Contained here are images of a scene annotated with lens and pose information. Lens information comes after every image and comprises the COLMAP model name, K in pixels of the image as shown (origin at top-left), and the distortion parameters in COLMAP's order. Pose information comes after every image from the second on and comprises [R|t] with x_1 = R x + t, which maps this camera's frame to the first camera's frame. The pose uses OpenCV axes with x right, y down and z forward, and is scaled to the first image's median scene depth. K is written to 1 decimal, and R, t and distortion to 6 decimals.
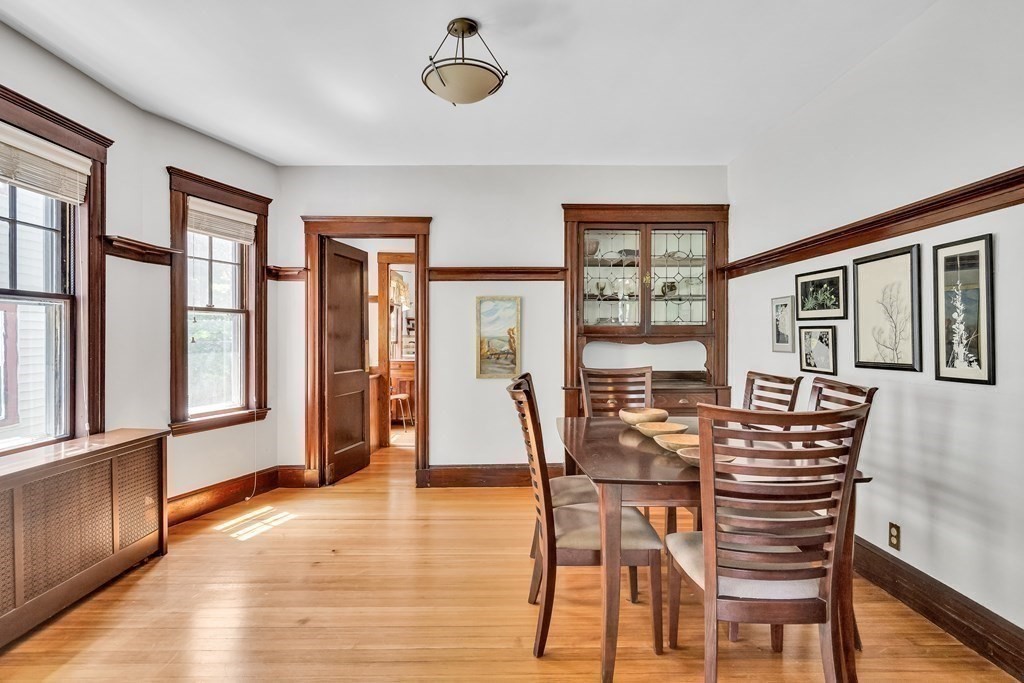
lens RADIAL K [[531.0, 0, 515.8], [0, 531.0, 338.9], [0, 0, 1]] dist [-0.017437, 0.000072]
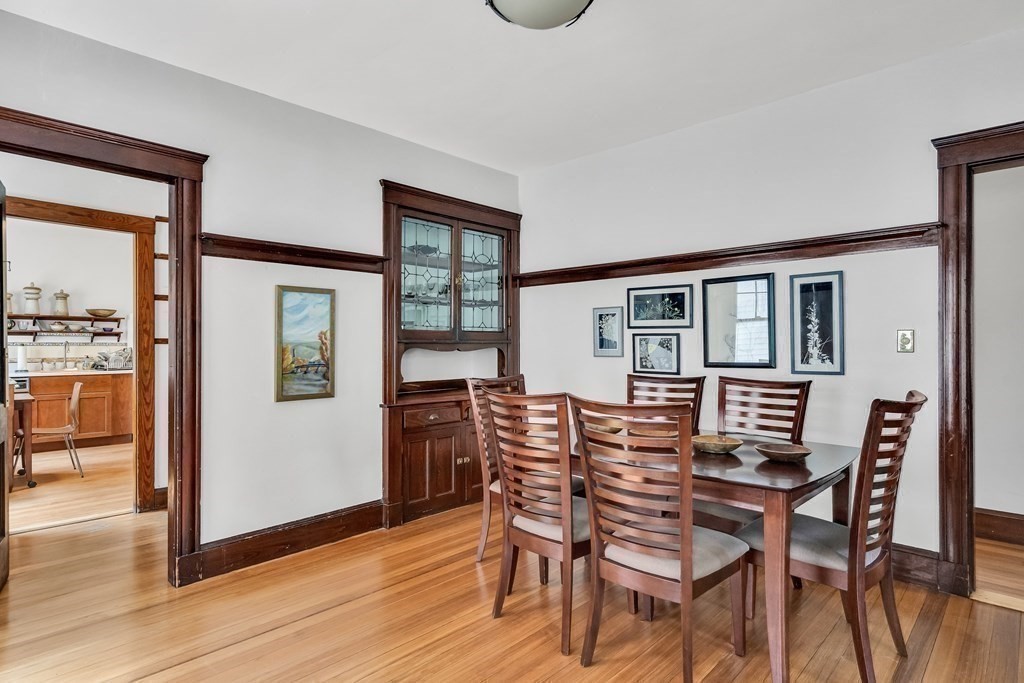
lens RADIAL K [[531.0, 0, 514.0], [0, 531.0, 344.0], [0, 0, 1]] dist [-0.017437, 0.000072]
pose [[0.697039, 0.001049, 0.717033, -0.459208], [0.004006, 0.999978, -0.005356, 0.003774], [-0.717022, 0.006606, 0.697019, 0.377874]]
